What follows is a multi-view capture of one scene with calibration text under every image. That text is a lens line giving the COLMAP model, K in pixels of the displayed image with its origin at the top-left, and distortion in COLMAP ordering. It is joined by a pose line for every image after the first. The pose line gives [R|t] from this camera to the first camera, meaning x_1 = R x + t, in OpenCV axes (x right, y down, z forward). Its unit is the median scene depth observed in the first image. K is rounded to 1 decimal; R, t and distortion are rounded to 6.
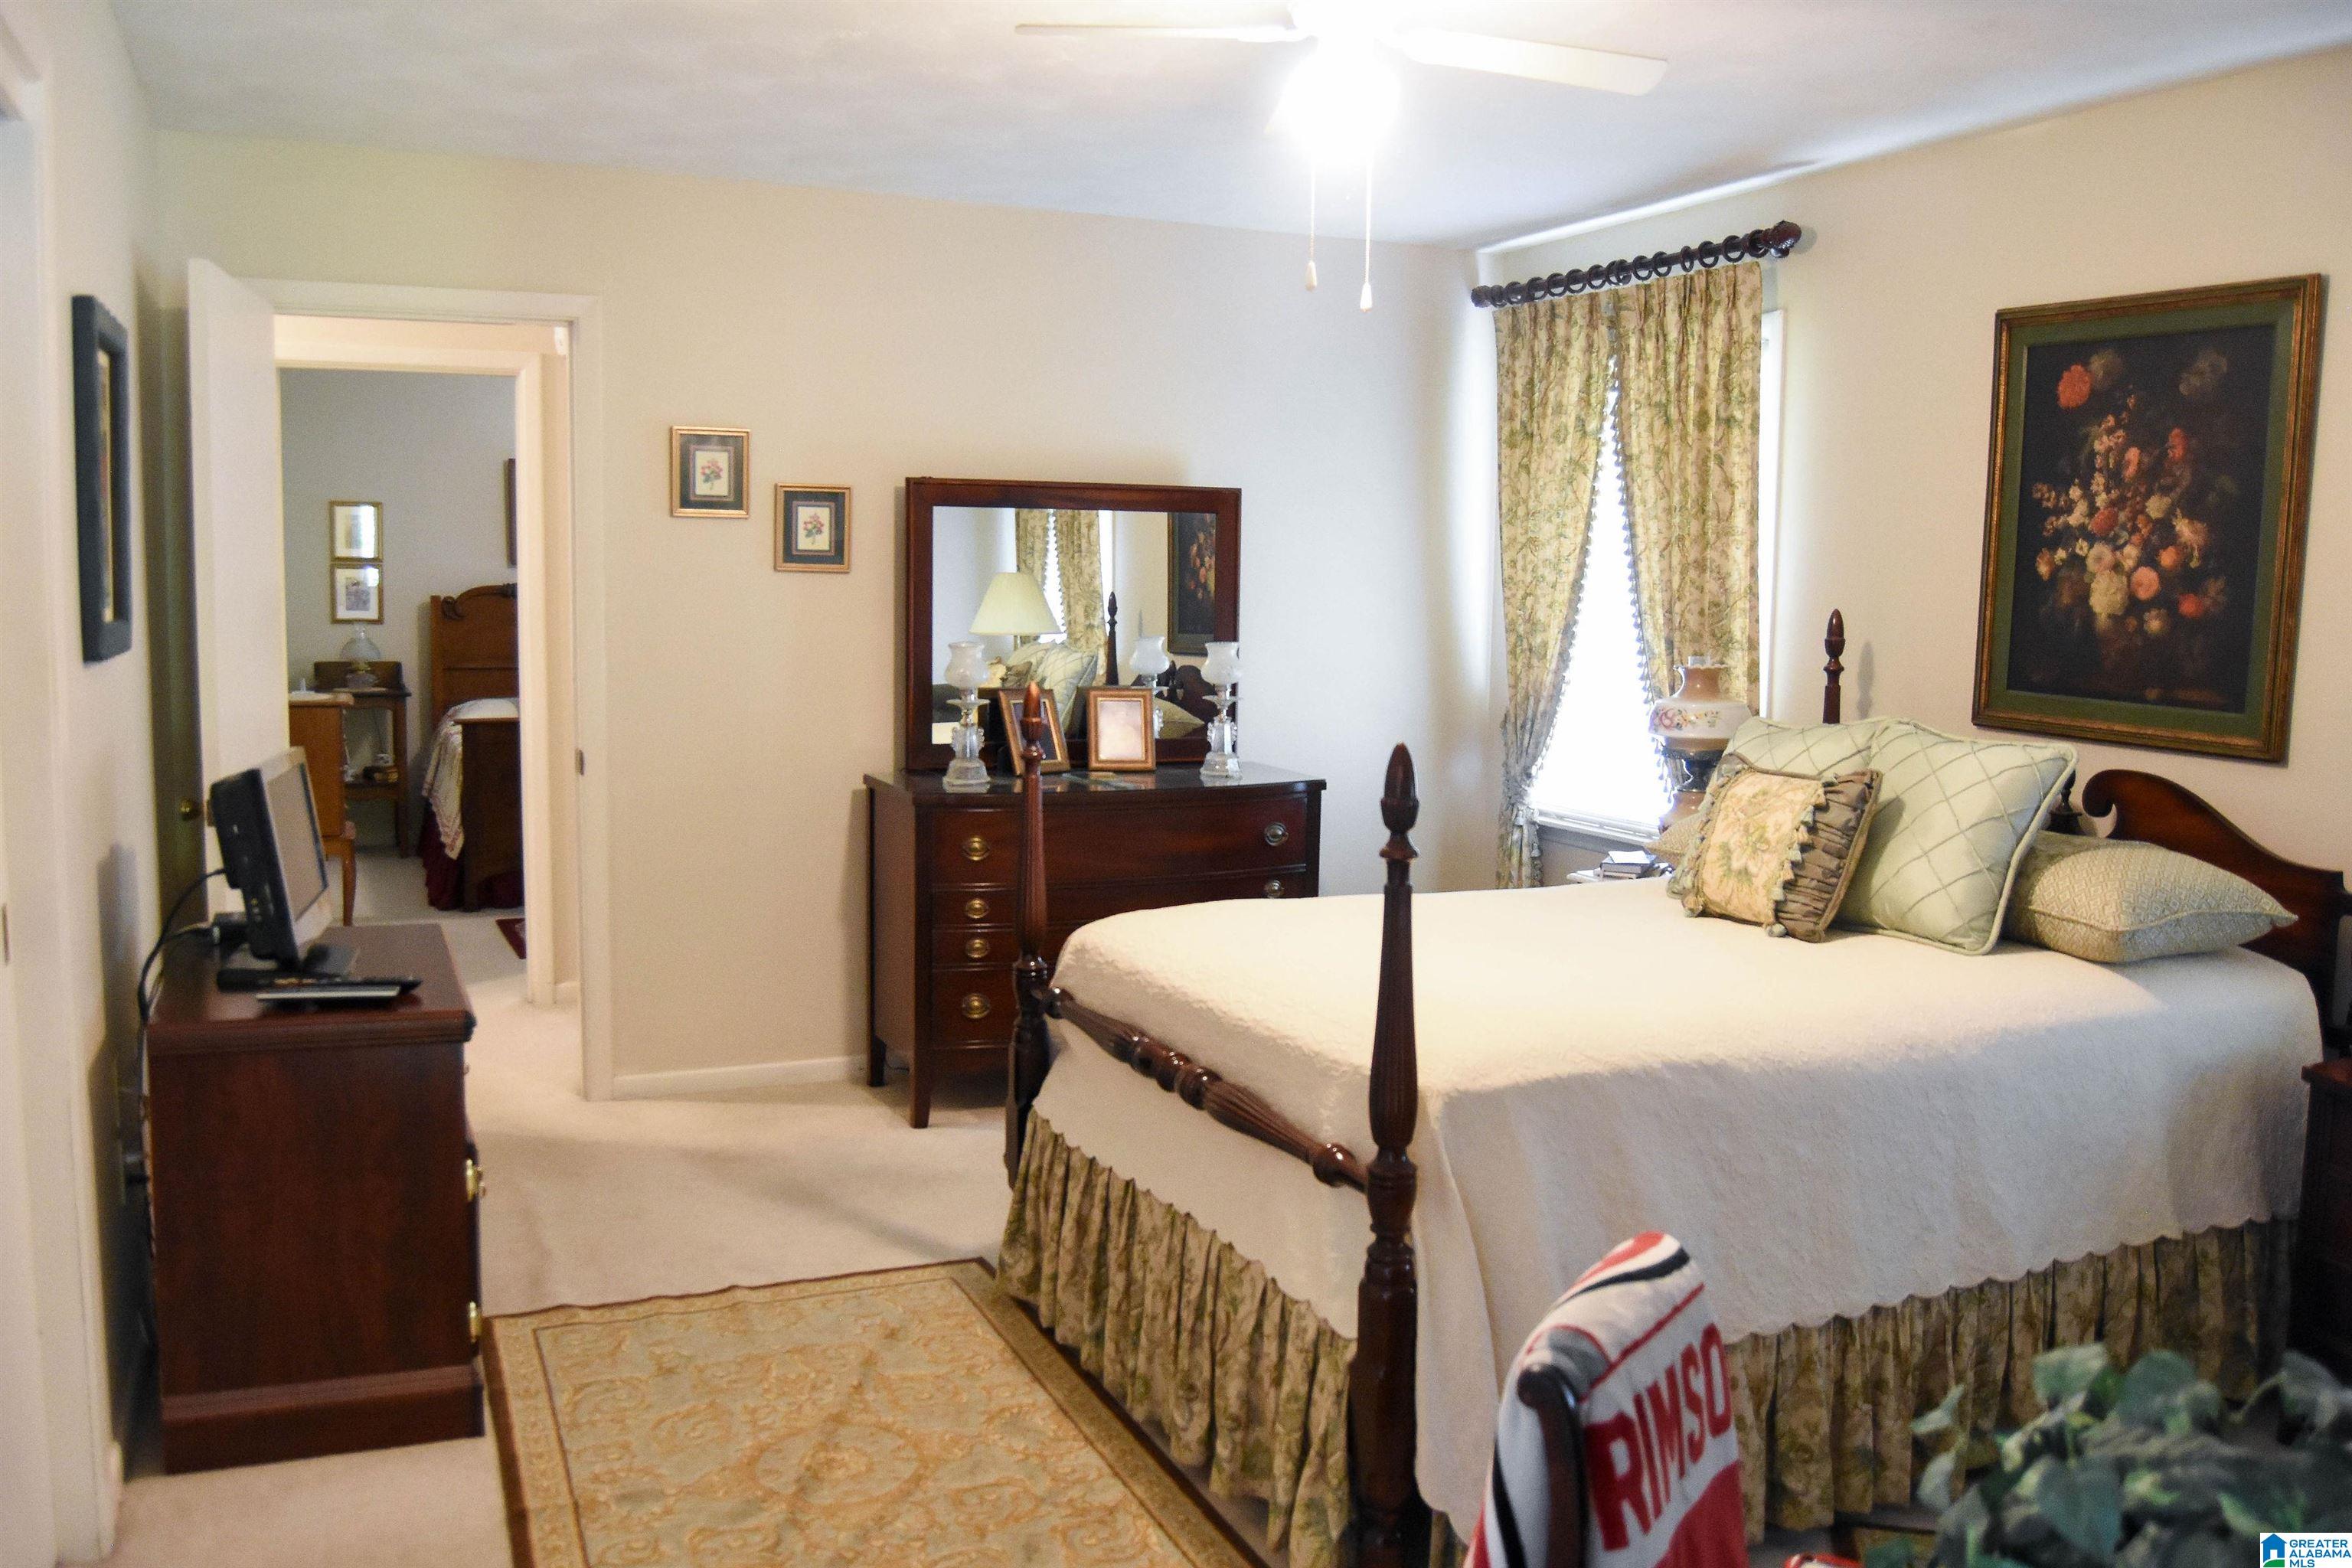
lens RADIAL K [[1843.0, 0, 1199.9], [0, 1843.0, 783.7], [0, 0, 1]] dist [-0.097911, 0.044486]
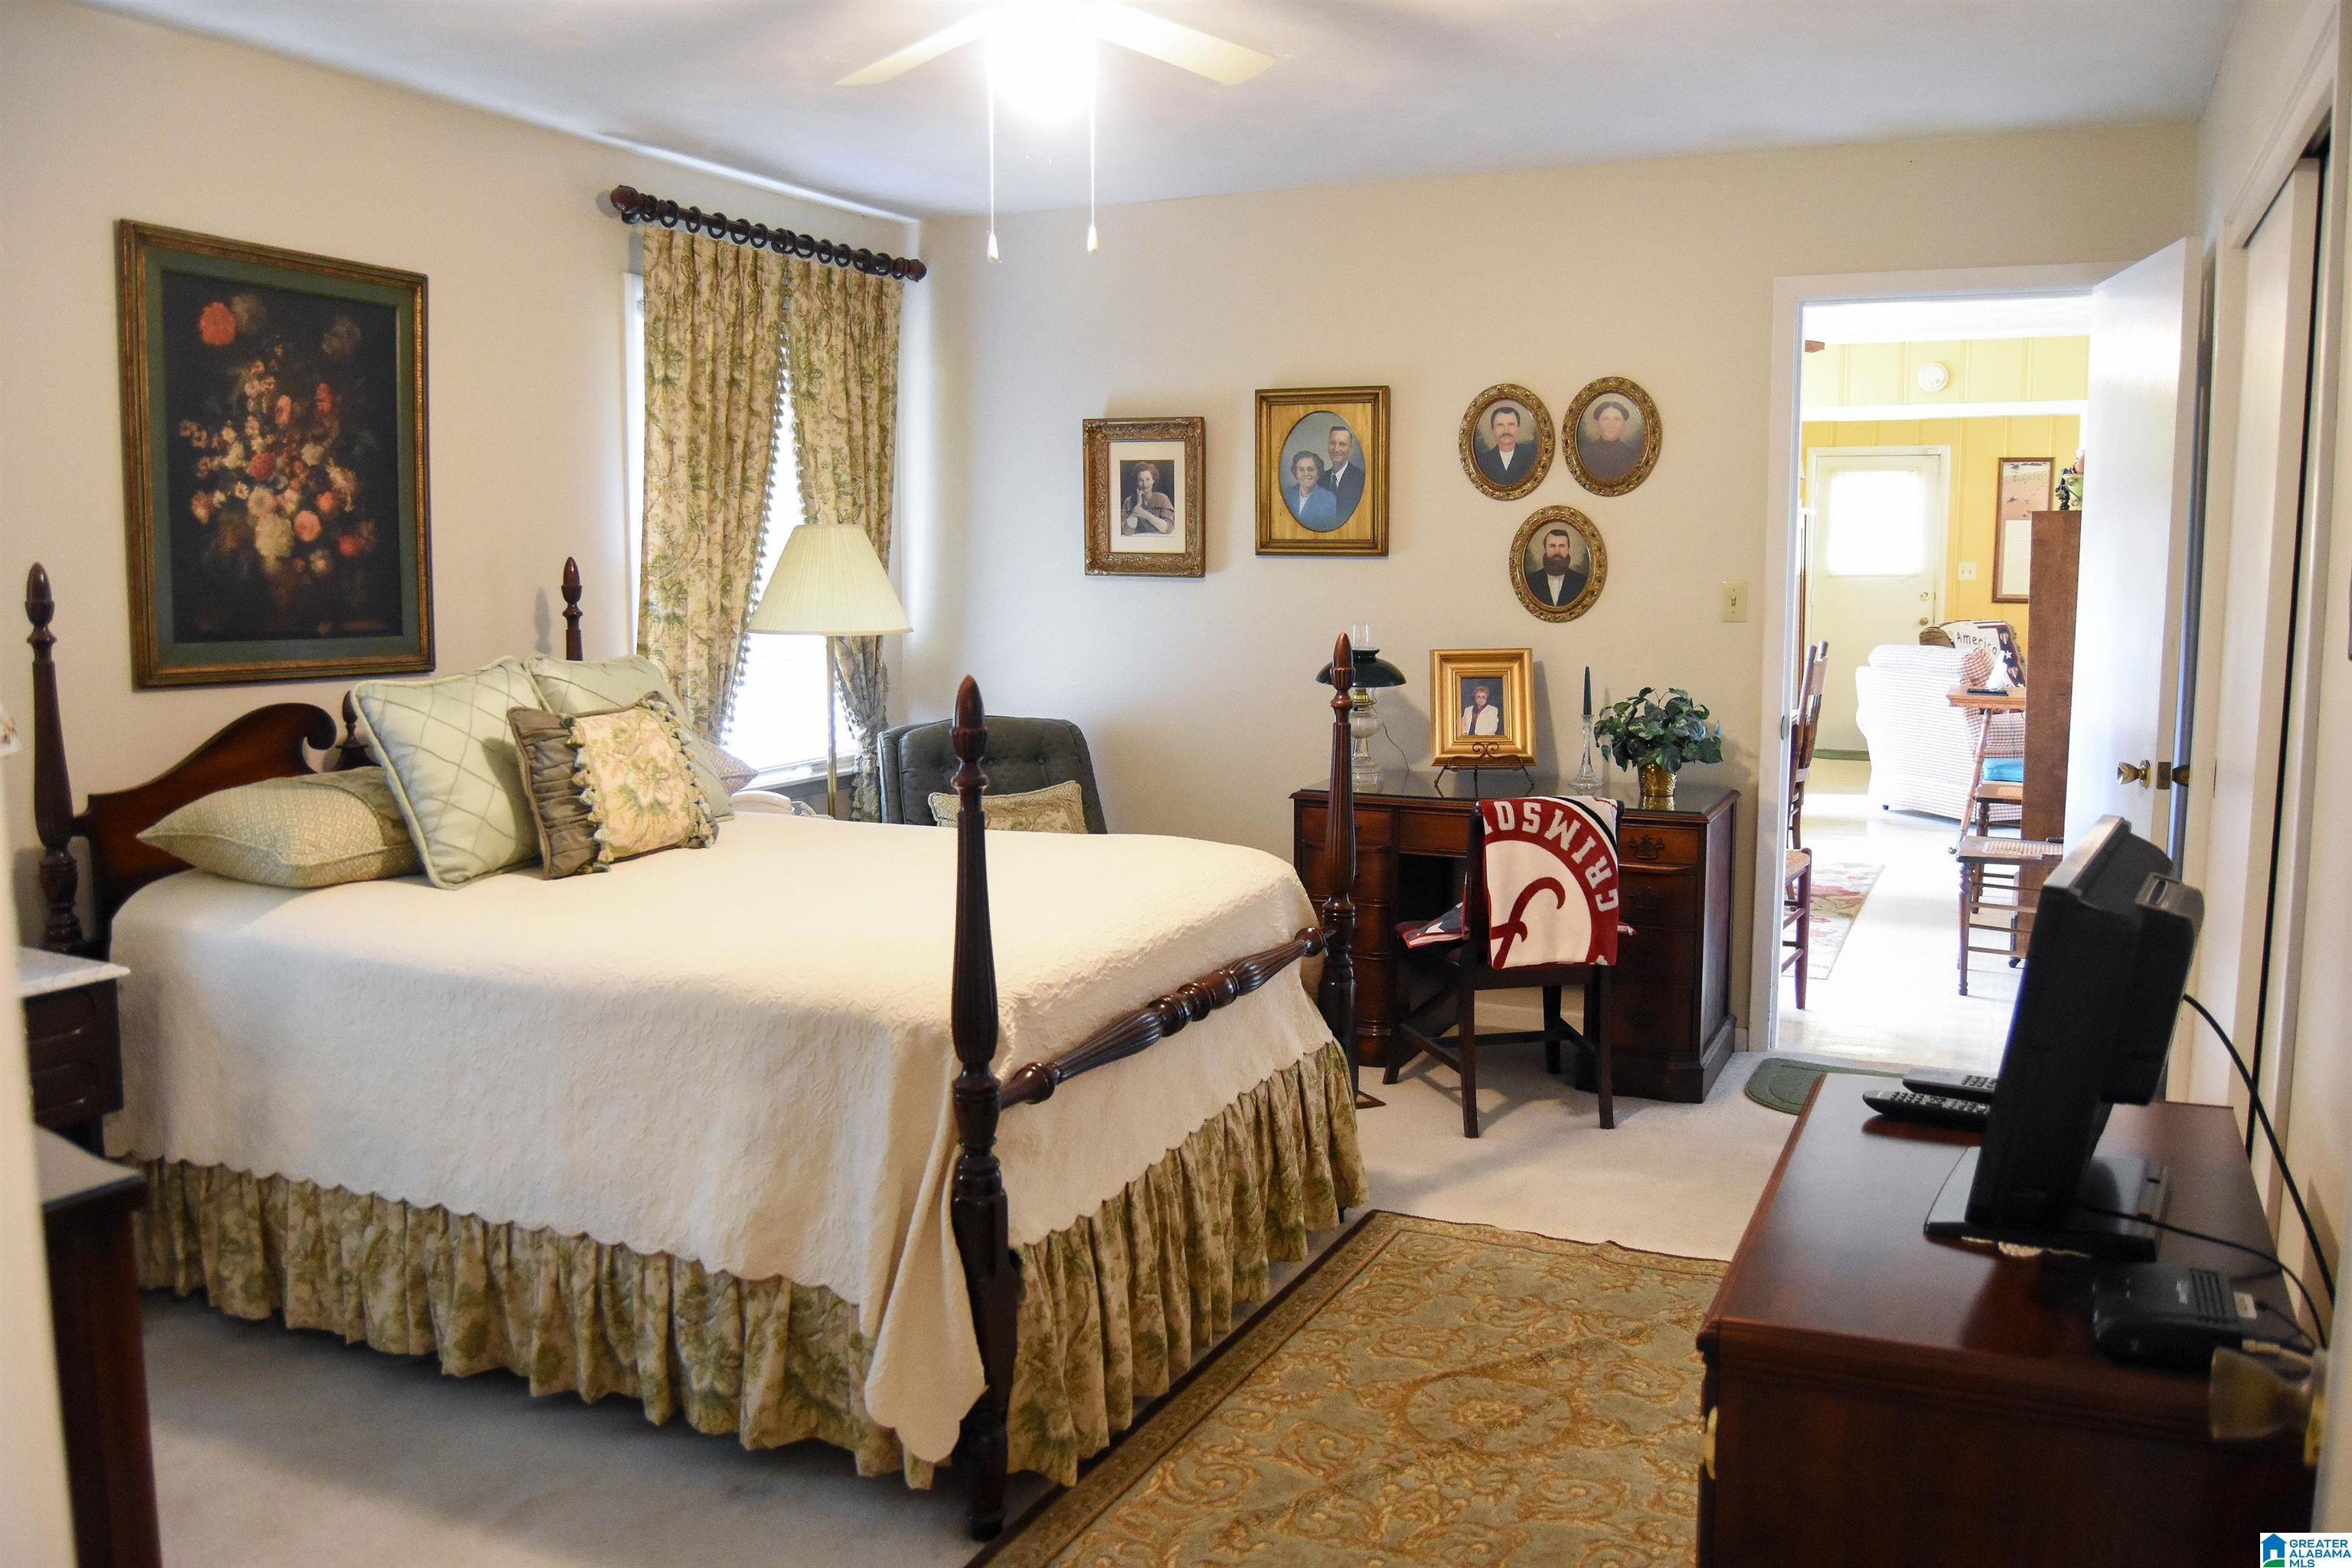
lens RADIAL K [[1795.2, 0, 1176.0], [0, 1795.2, 784.0], [0, 0, 1]] dist [-0.098279, 0.038788]
pose [[-0.629130, -0.114527, 0.768817, -0.603237], [0.077740, 0.974856, 0.208835, -0.137022], [-0.773403, 0.191152, -0.604408, 1.237976]]
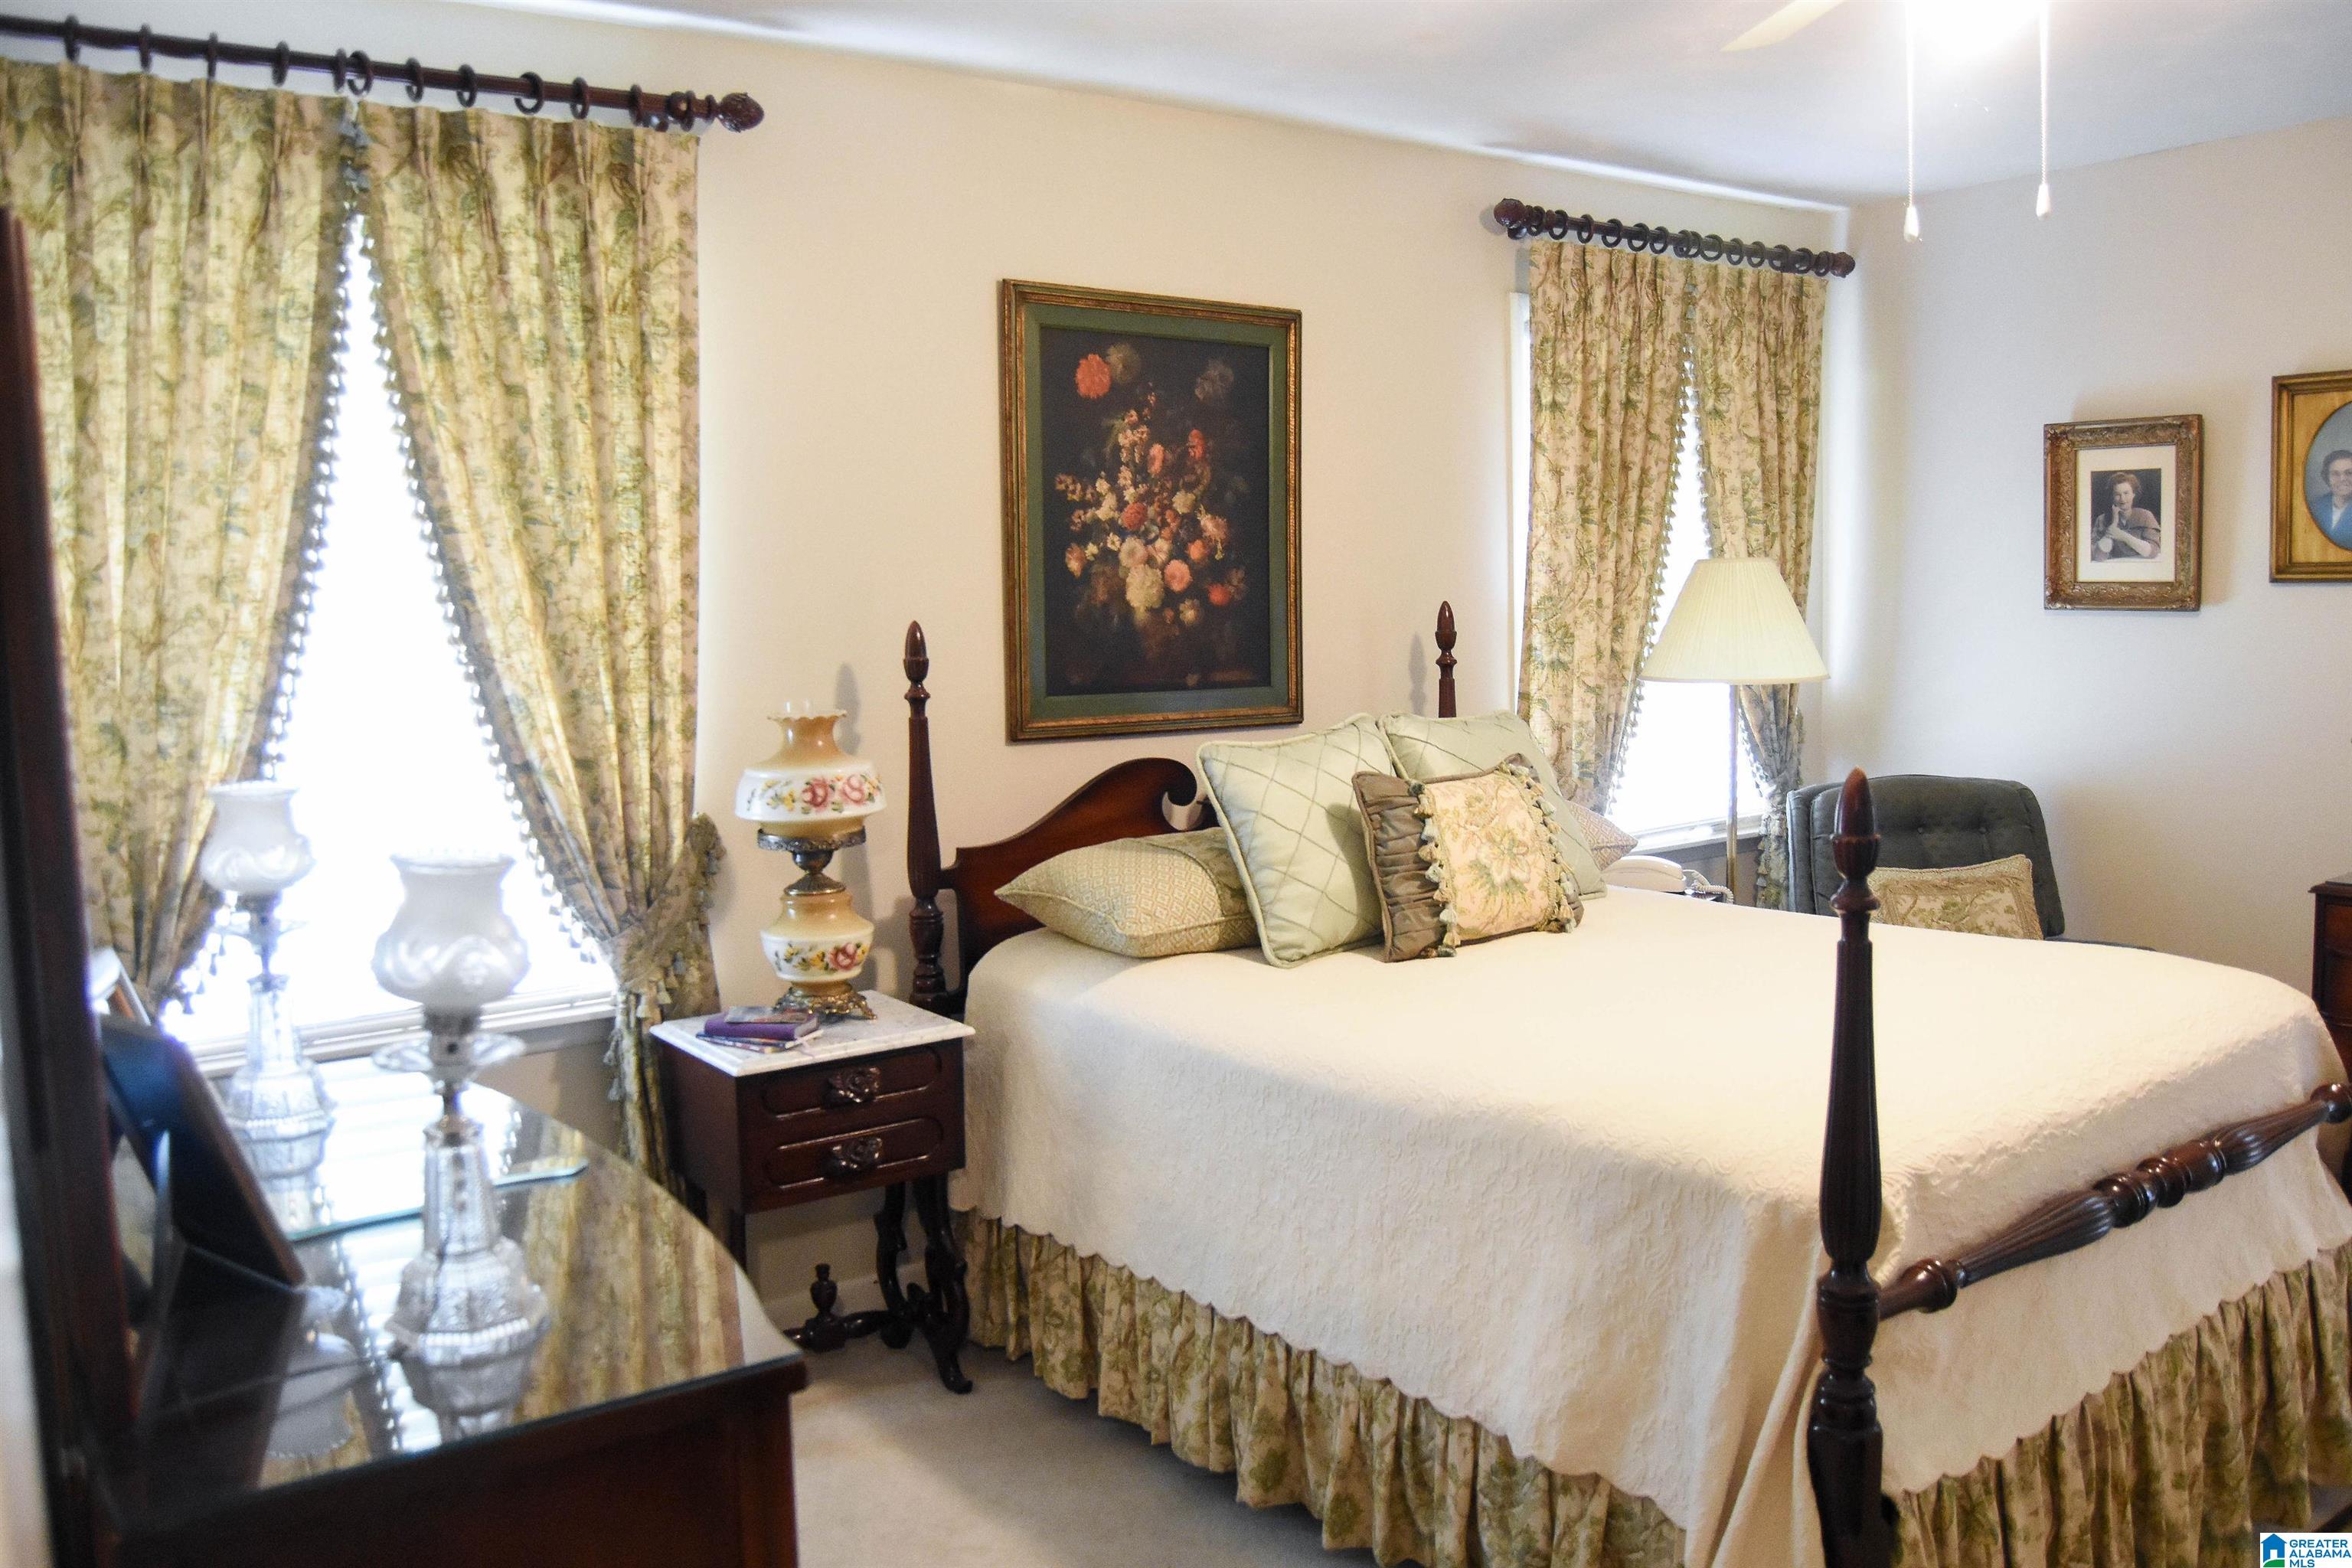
lens RADIAL K [[1843.0, 0, 1199.9], [0, 1843.0, 783.7], [0, 0, 1]] dist [-0.097911, 0.044486]
pose [[-0.187181, -0.113774, 0.975715, -0.523233], [0.135683, 0.980755, 0.140391, -0.138923], [-0.972910, 0.158666, -0.168142, 1.166433]]
